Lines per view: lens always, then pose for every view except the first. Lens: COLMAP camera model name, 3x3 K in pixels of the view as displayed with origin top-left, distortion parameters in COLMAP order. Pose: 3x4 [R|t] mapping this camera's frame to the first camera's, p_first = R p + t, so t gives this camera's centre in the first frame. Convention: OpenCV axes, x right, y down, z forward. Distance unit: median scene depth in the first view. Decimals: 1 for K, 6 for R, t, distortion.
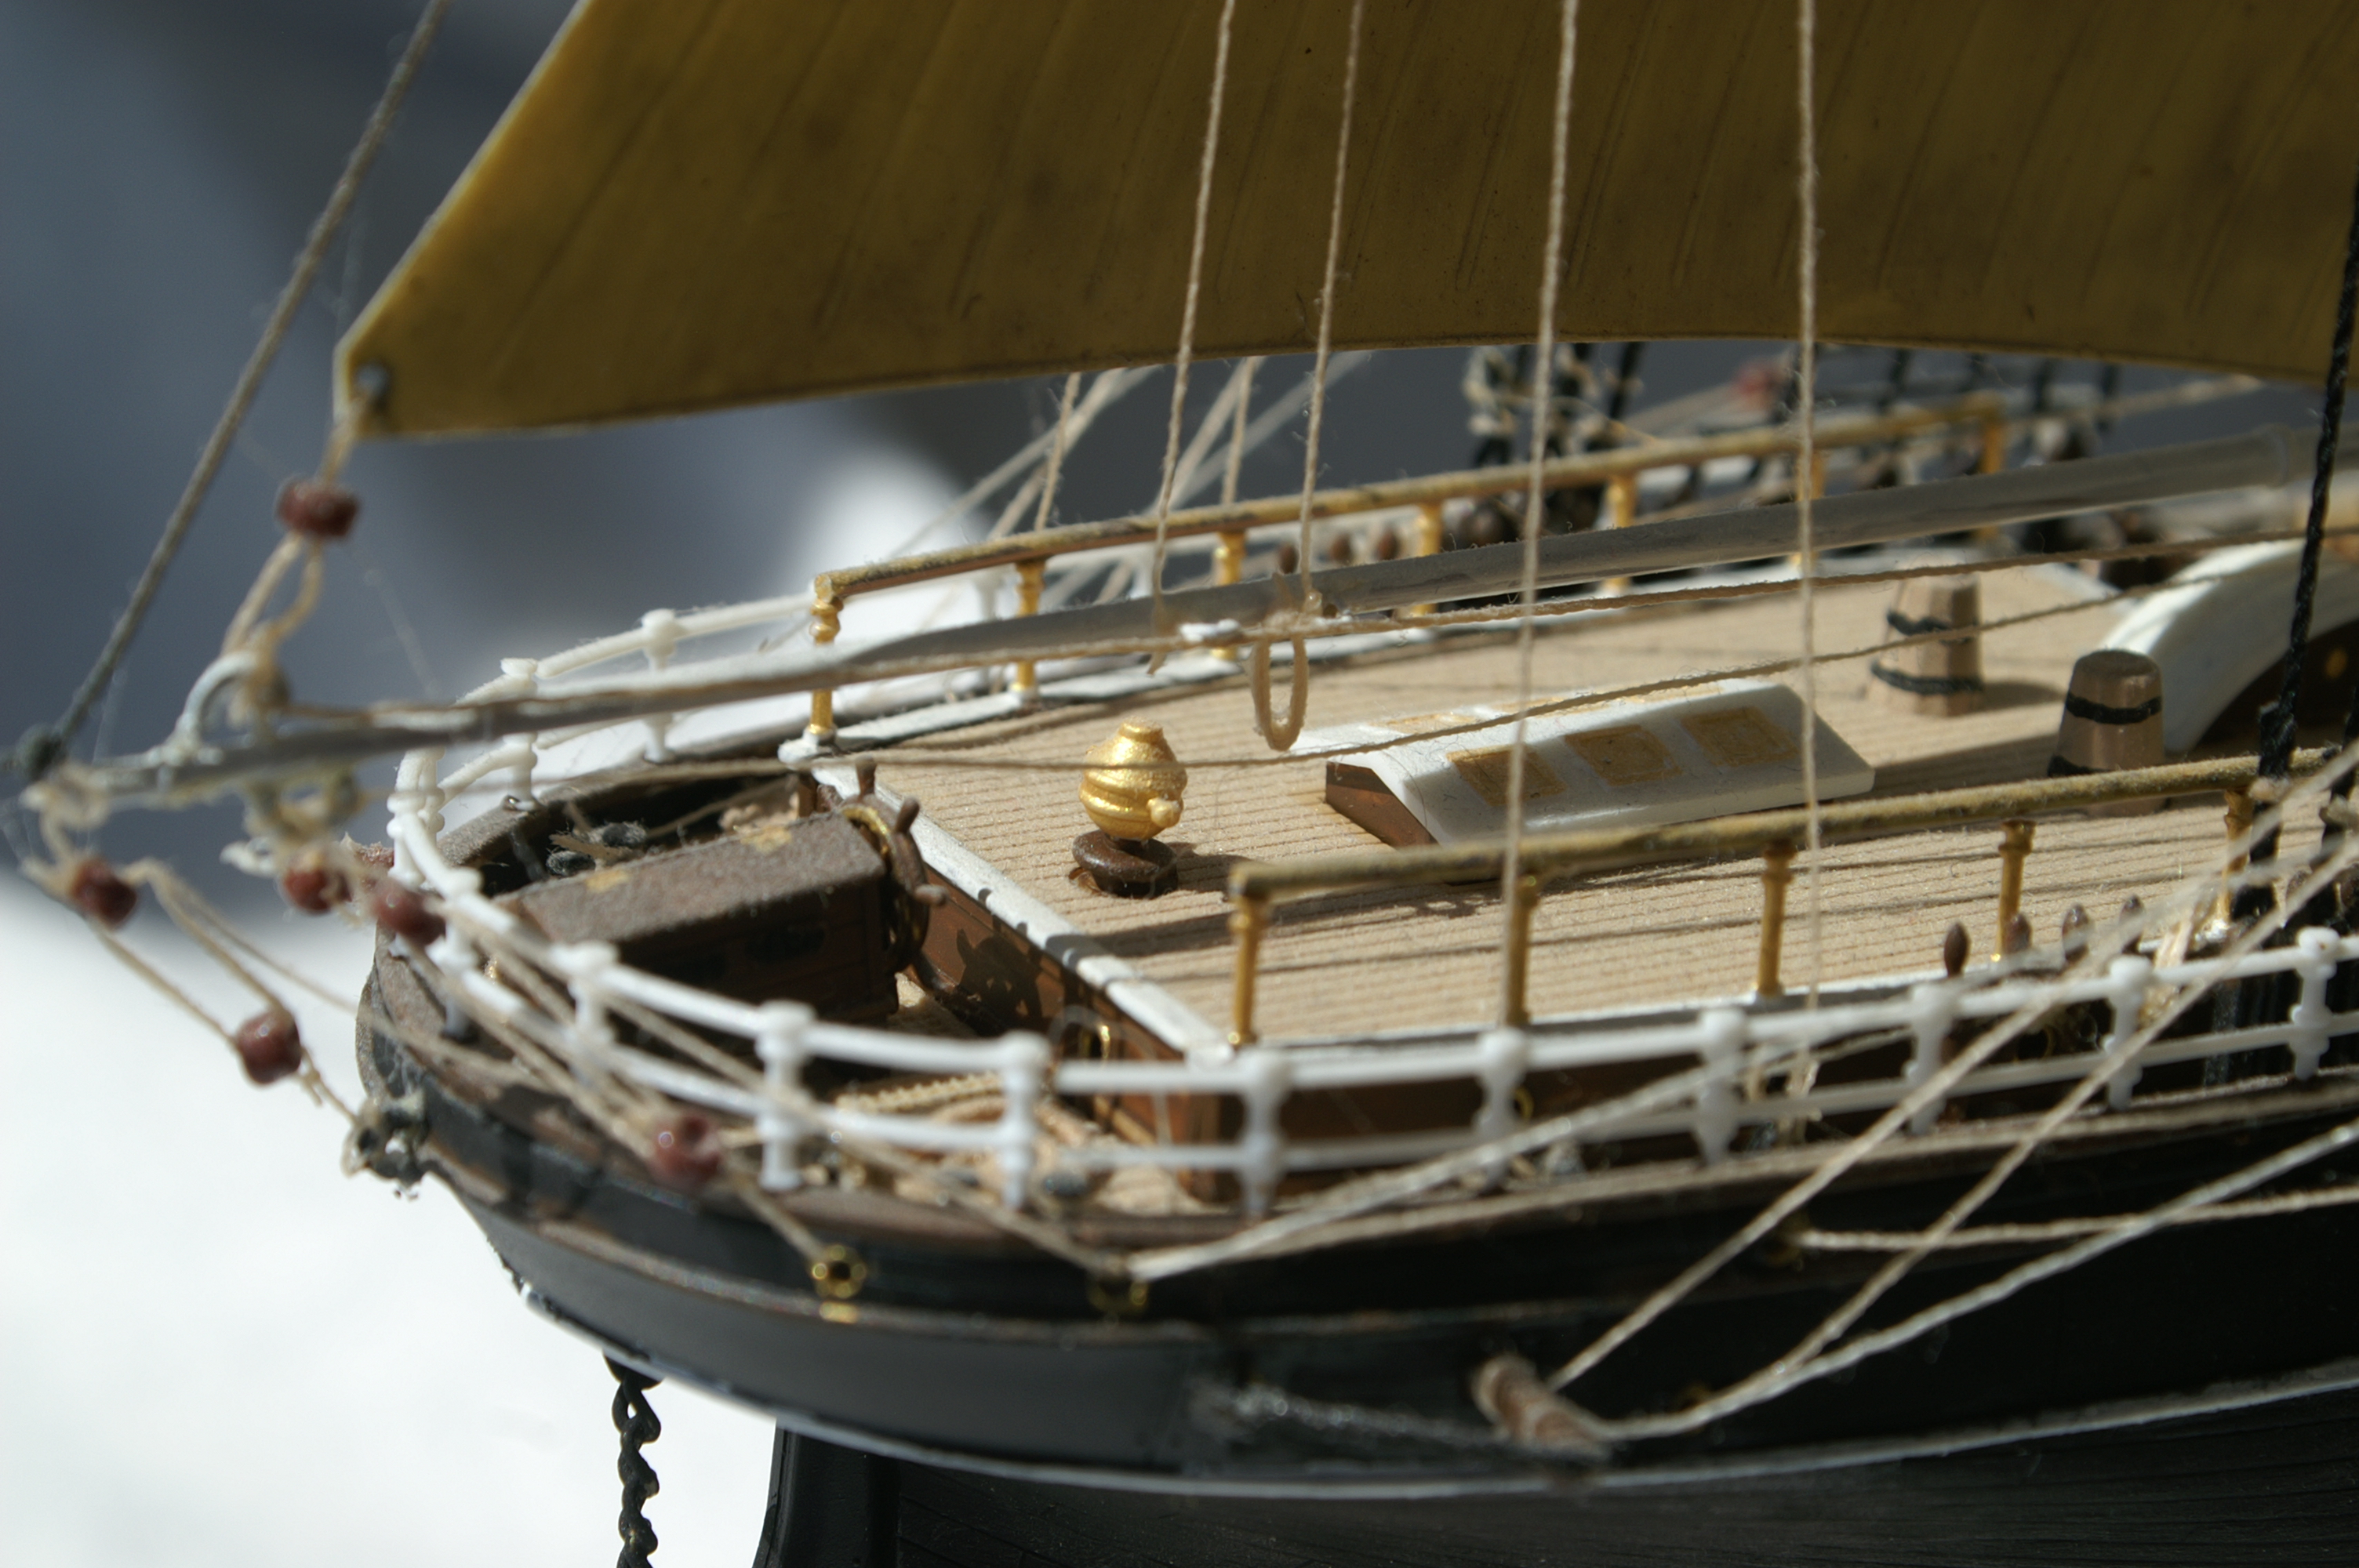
lens RADIAL K [[6254.9, 0, 1176.1], [0, 6254.9, 787.3], [0, 0, 1]] dist [0.063664, 0.000000]
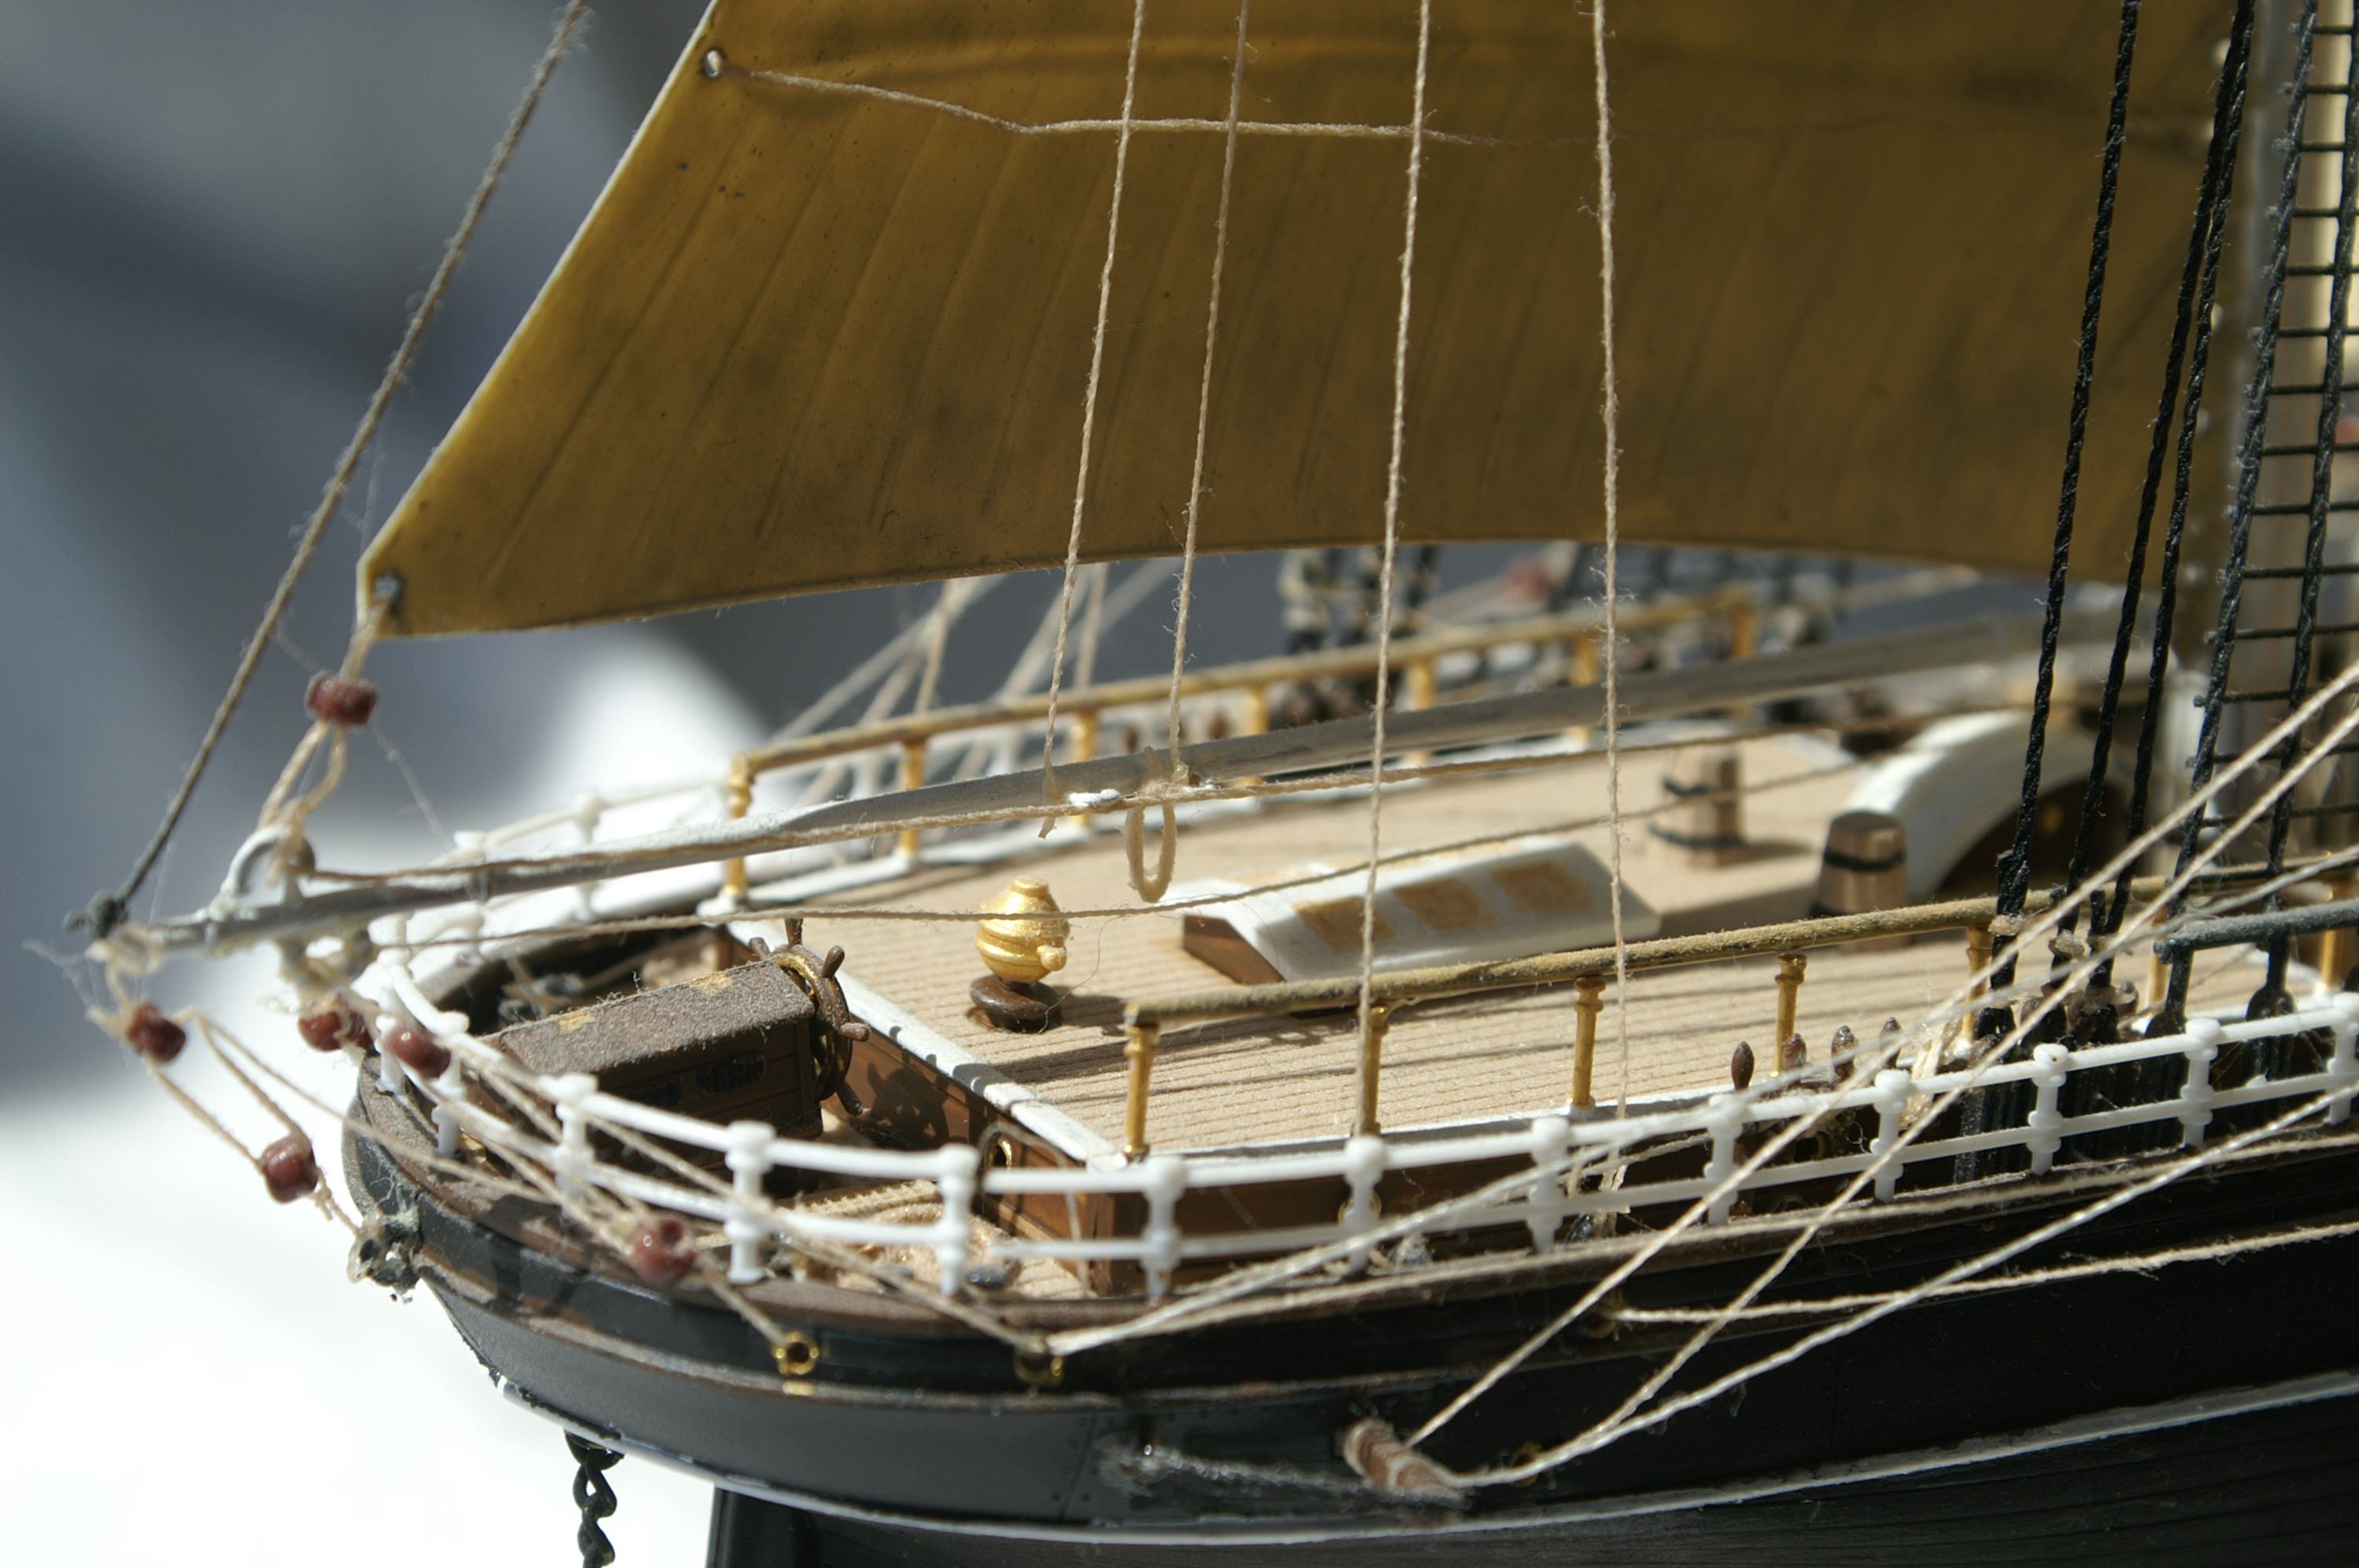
lens RADIAL K [[6254.9, 0, 1181.8], [0, 6254.9, 780.0], [0, 0, 1]] dist [0.063664, 0.000000]
pose [[0.998303, -0.010485, 0.057279, -0.045014], [0.012316, 0.999421, -0.031711, 0.008451], [-0.056914, 0.032363, 0.997854, -0.152744]]
